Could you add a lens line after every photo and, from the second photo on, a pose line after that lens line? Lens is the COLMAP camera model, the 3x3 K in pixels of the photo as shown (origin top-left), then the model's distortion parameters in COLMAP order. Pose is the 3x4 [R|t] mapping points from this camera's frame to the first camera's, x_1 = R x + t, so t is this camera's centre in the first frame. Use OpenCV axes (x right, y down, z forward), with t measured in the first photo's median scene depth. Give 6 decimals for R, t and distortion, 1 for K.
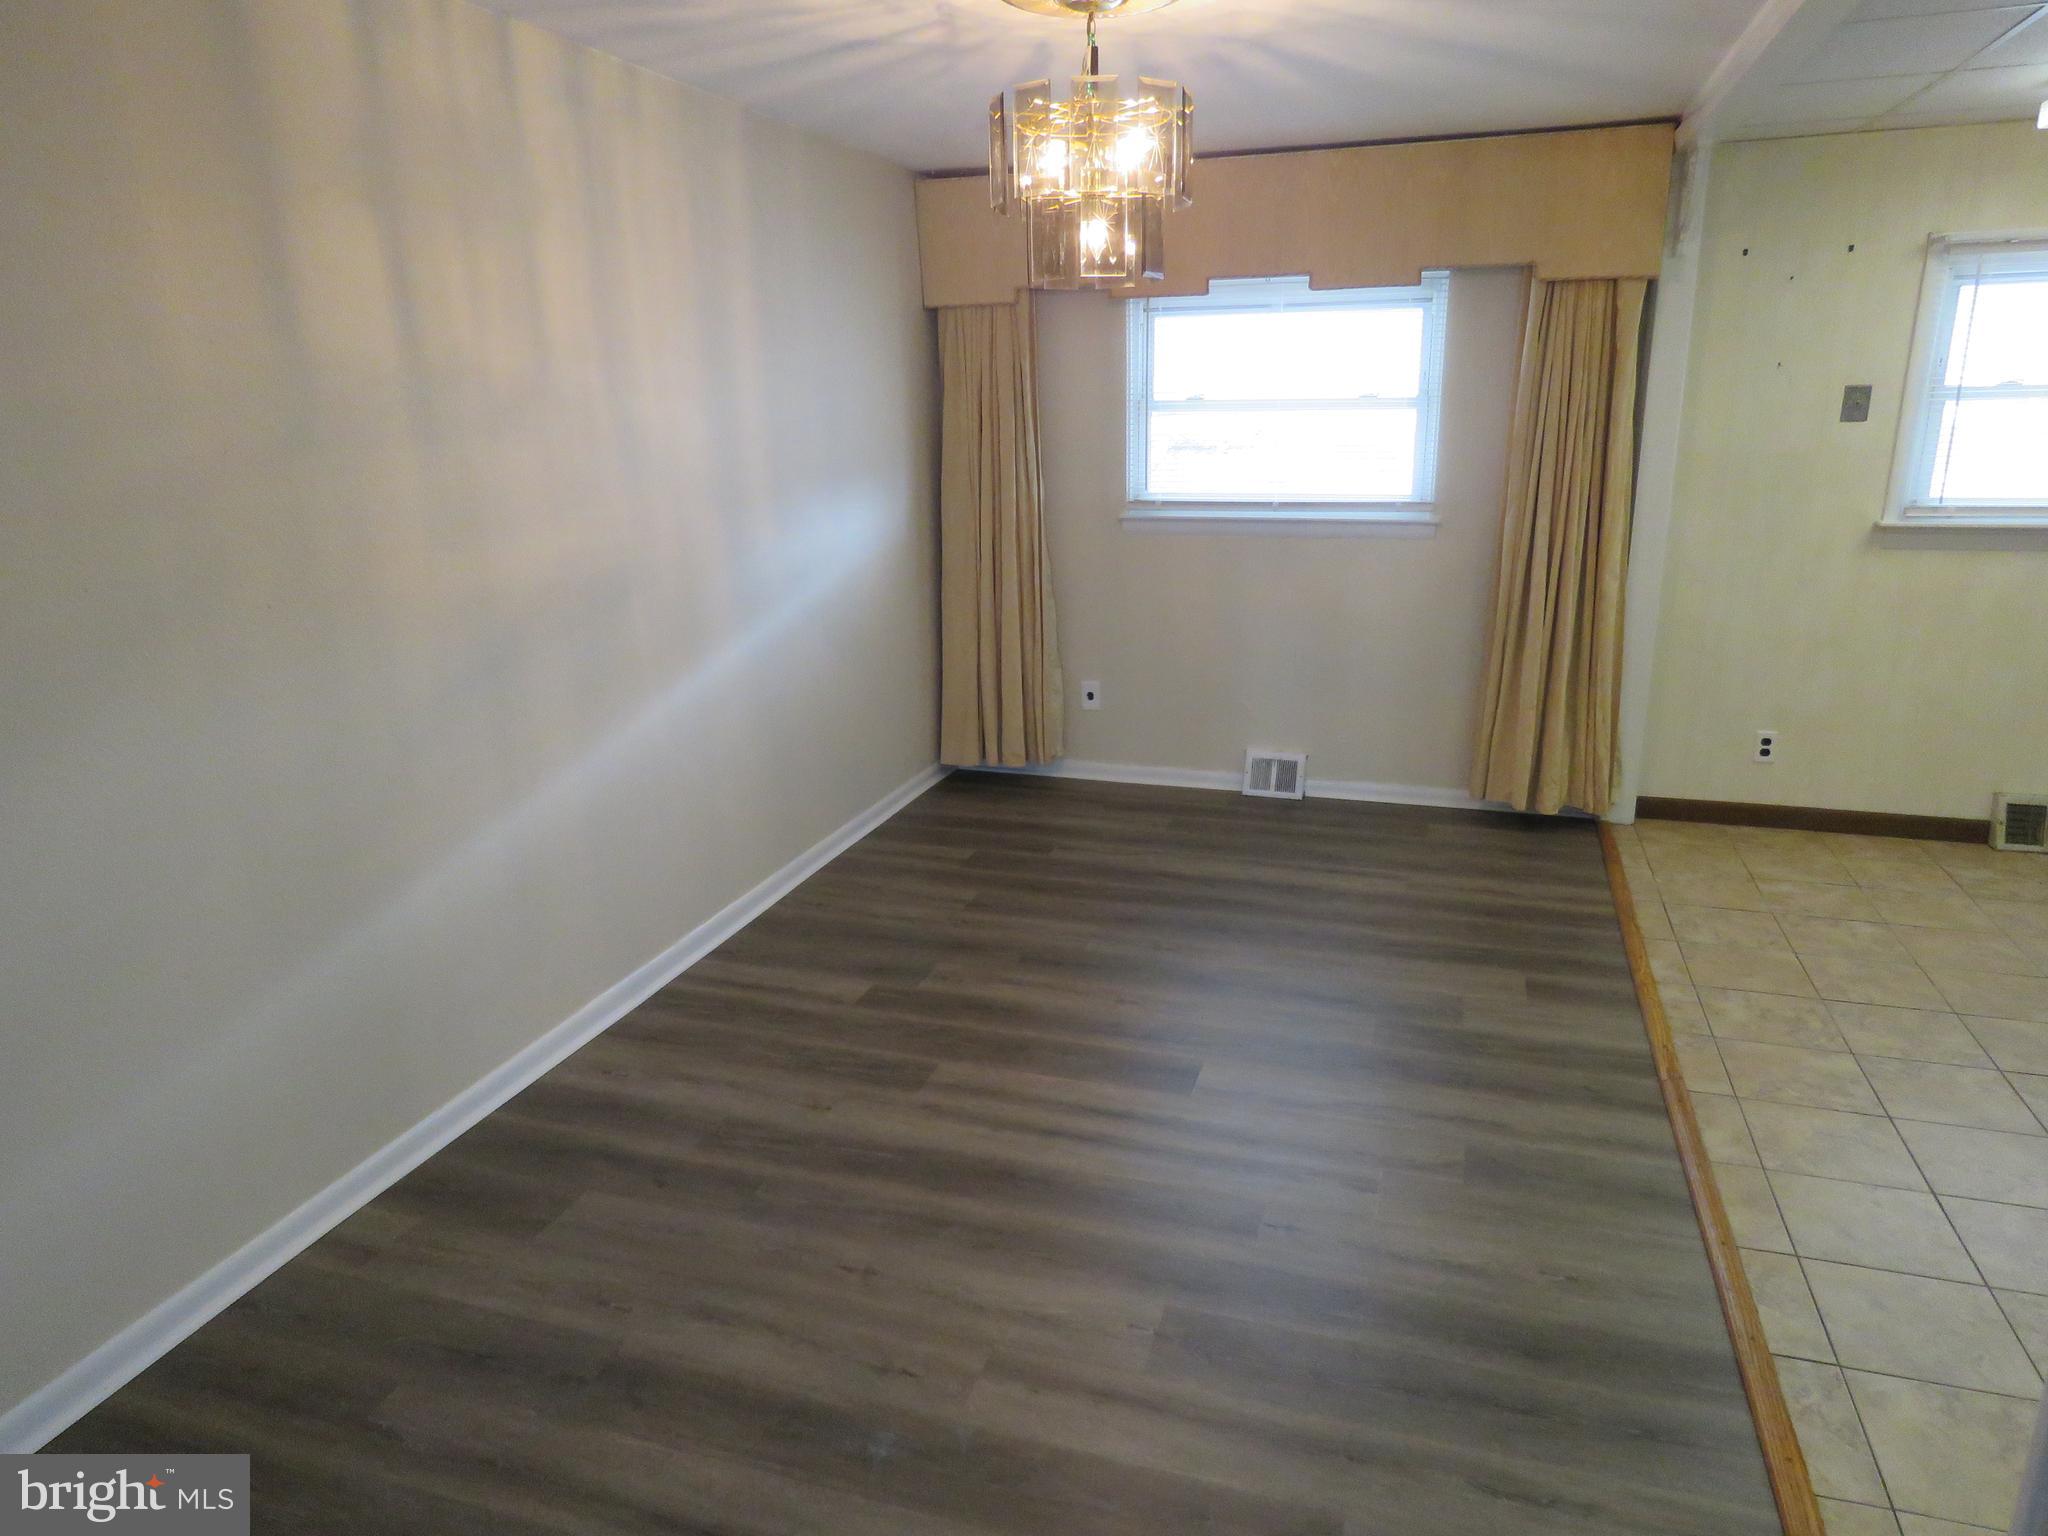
lens RADIAL K [[1313.0, 0, 1021.0], [0, 1313.0, 768.6], [0, 0, 1]] dist [0.002277, 0.002093]
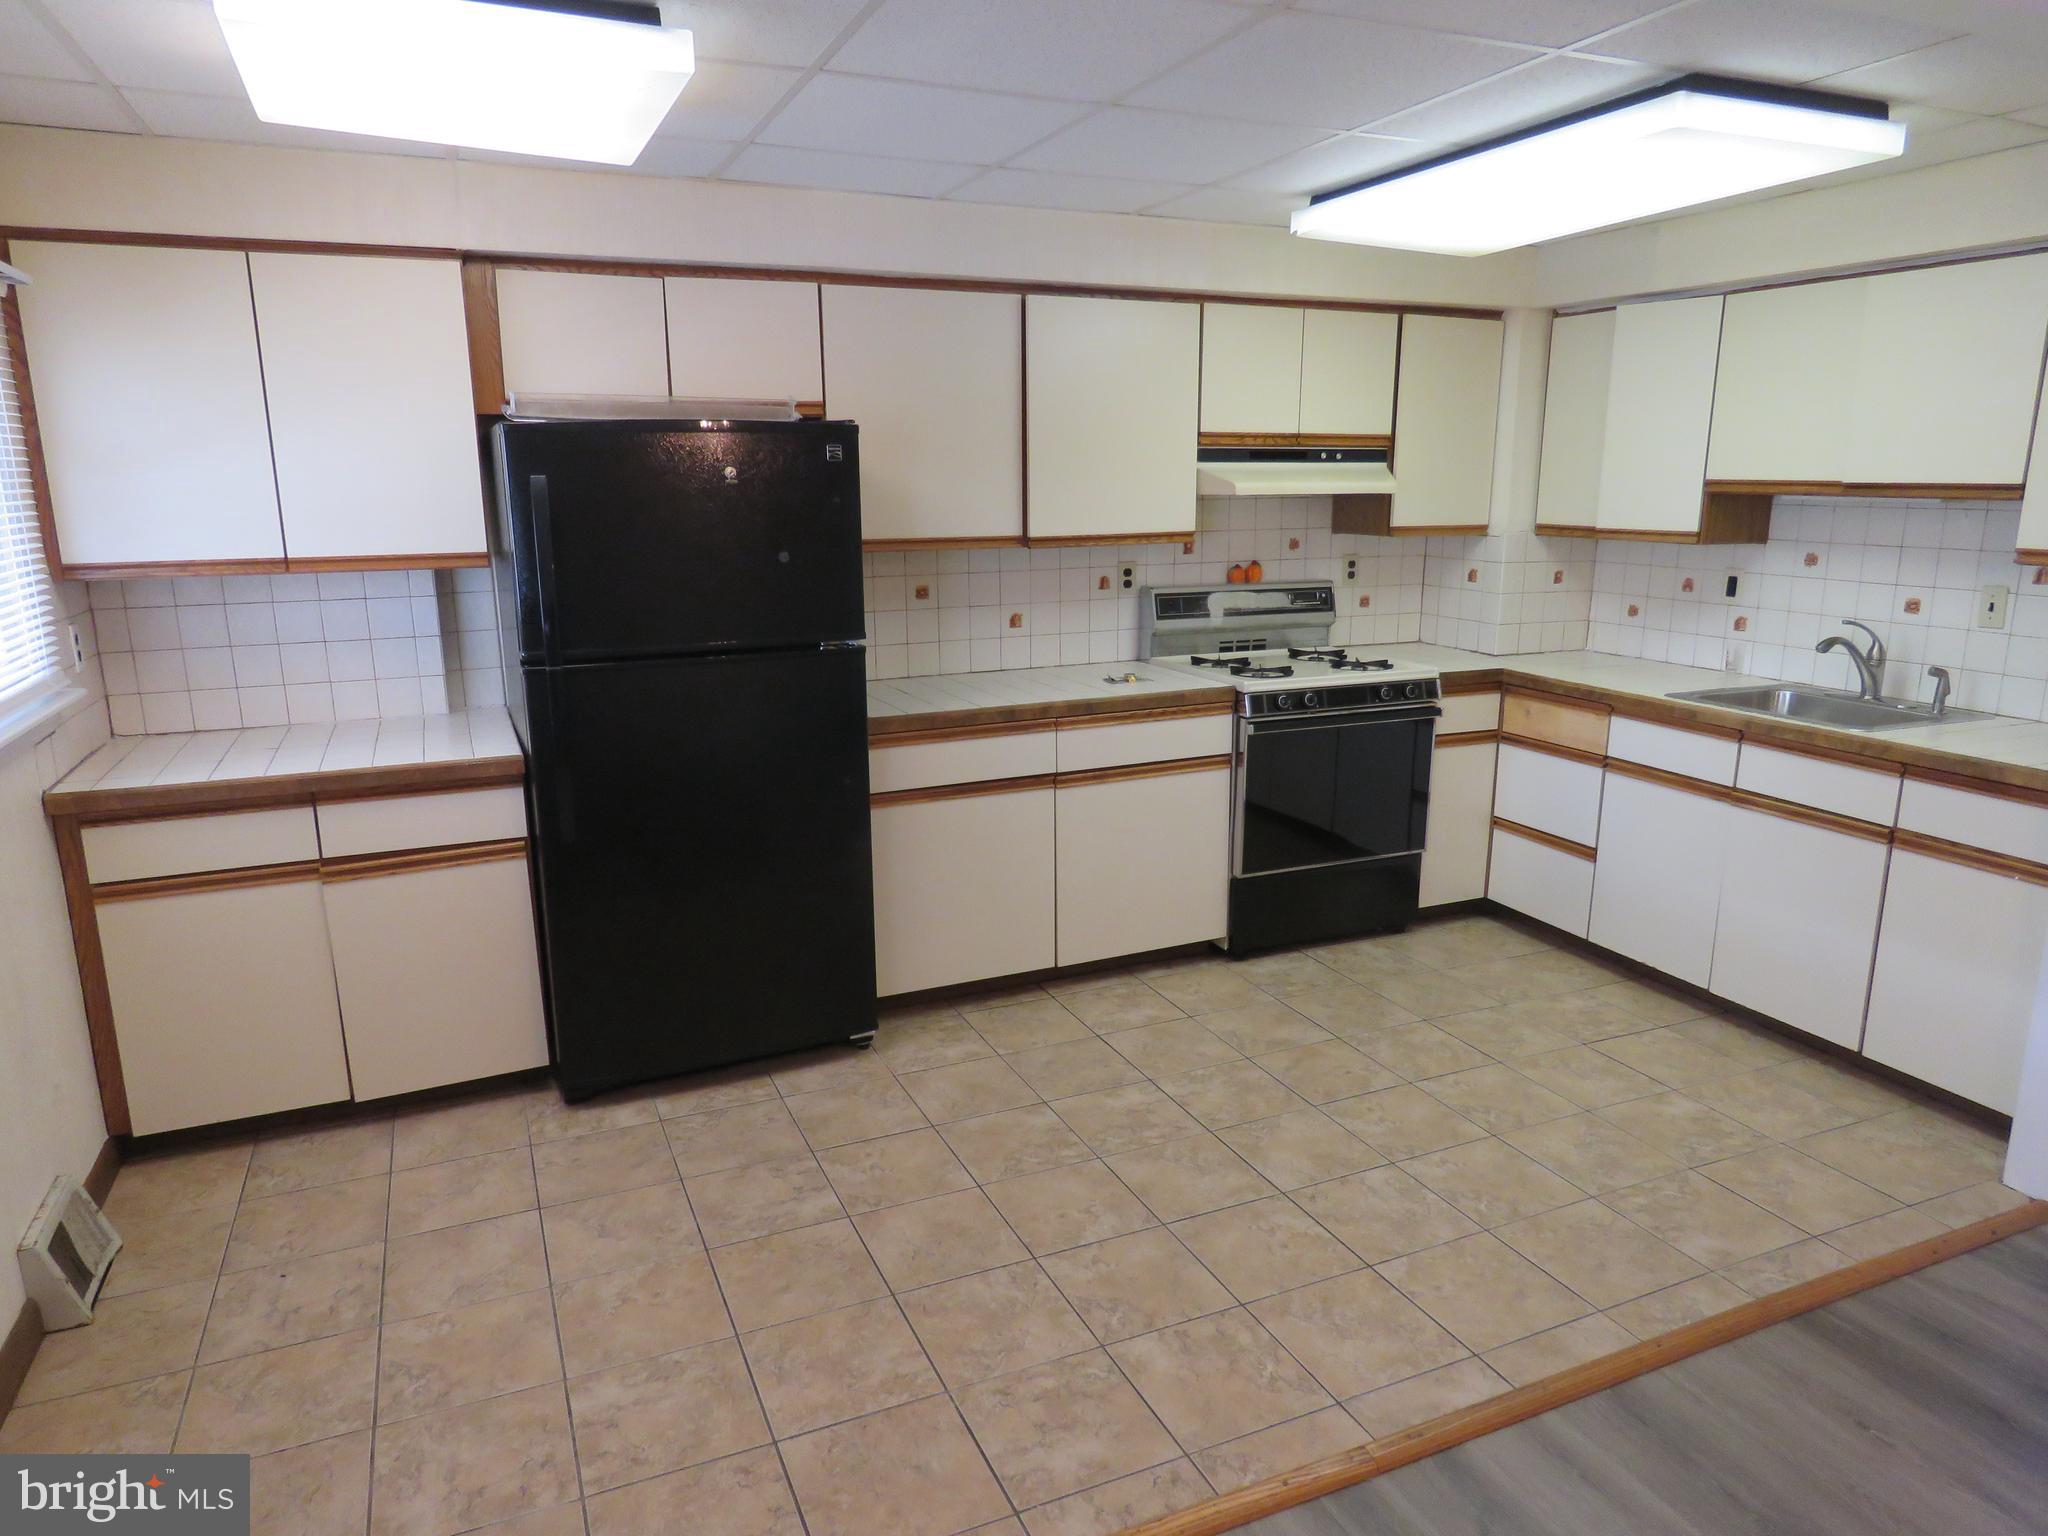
lens RADIAL K [[1317.2, 0, 1024.0], [0, 1317.2, 768.0], [0, 0, 1]] dist [-0.001296, -0.000695]
pose [[-0.660539, -0.146046, 0.736450, 0.109337], [0.224938, 0.897344, 0.379705, -0.284137], [-0.716304, 0.416466, -0.559879, 0.973797]]
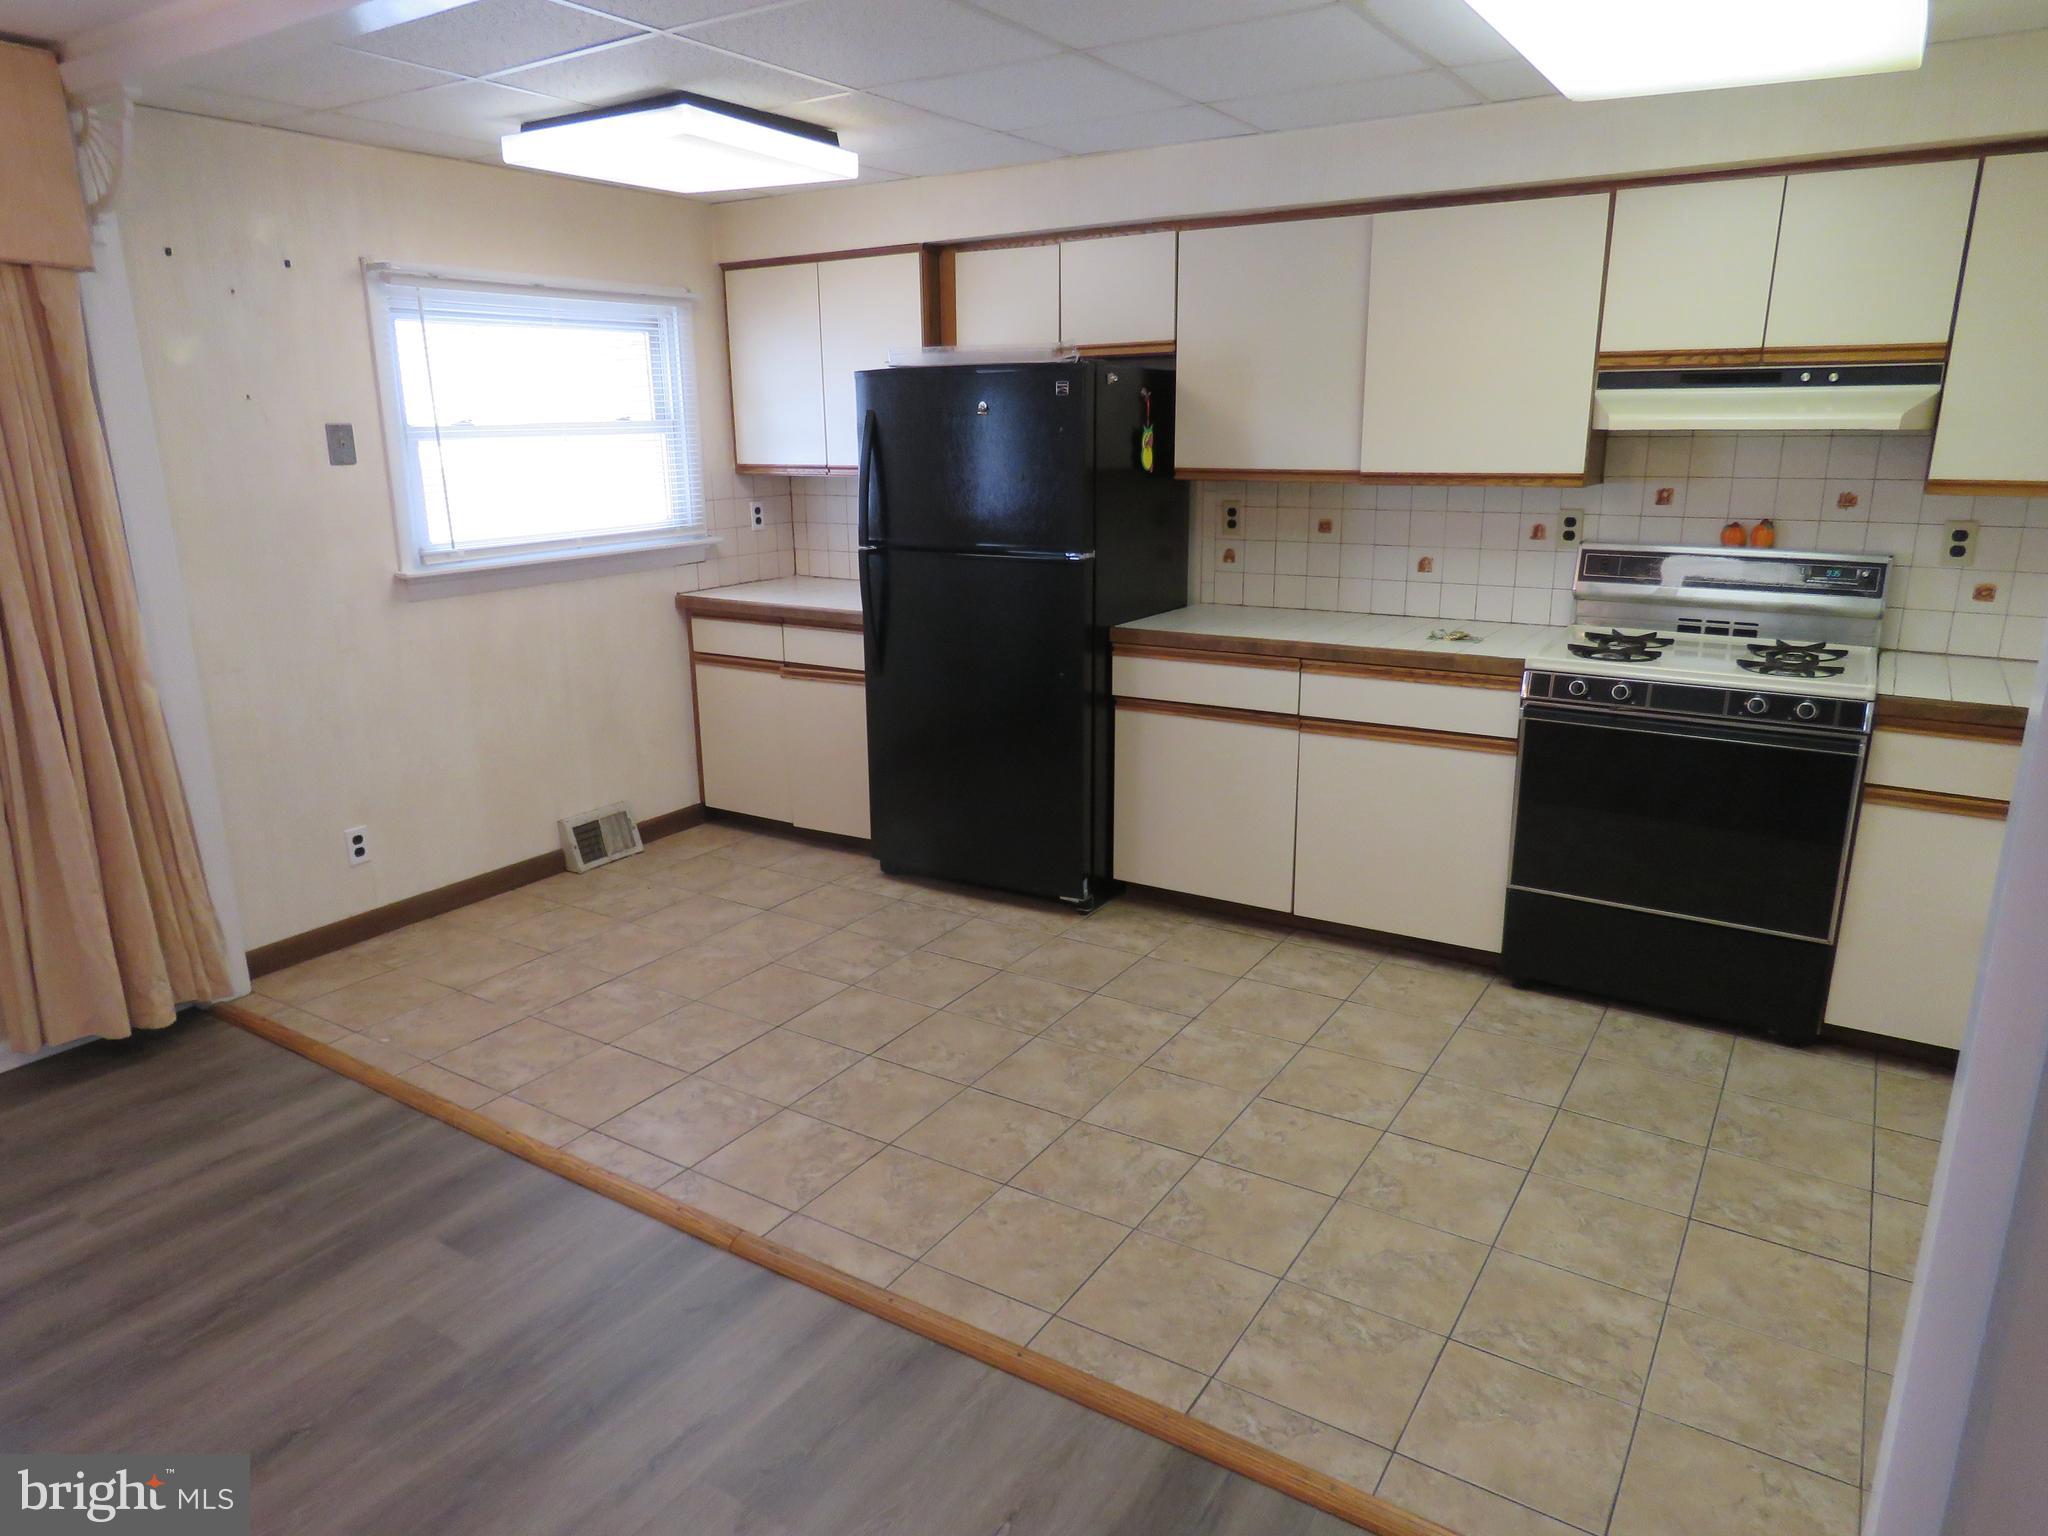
lens RADIAL K [[1313.0, 0, 1021.0], [0, 1313.0, 768.6], [0, 0, 1]] dist [0.002277, 0.002093]
pose [[0.253579, -0.235693, 0.938161, -0.121291], [0.273698, 0.947711, 0.164114, -0.094331], [-0.927786, 0.215157, 0.304828, 0.365192]]
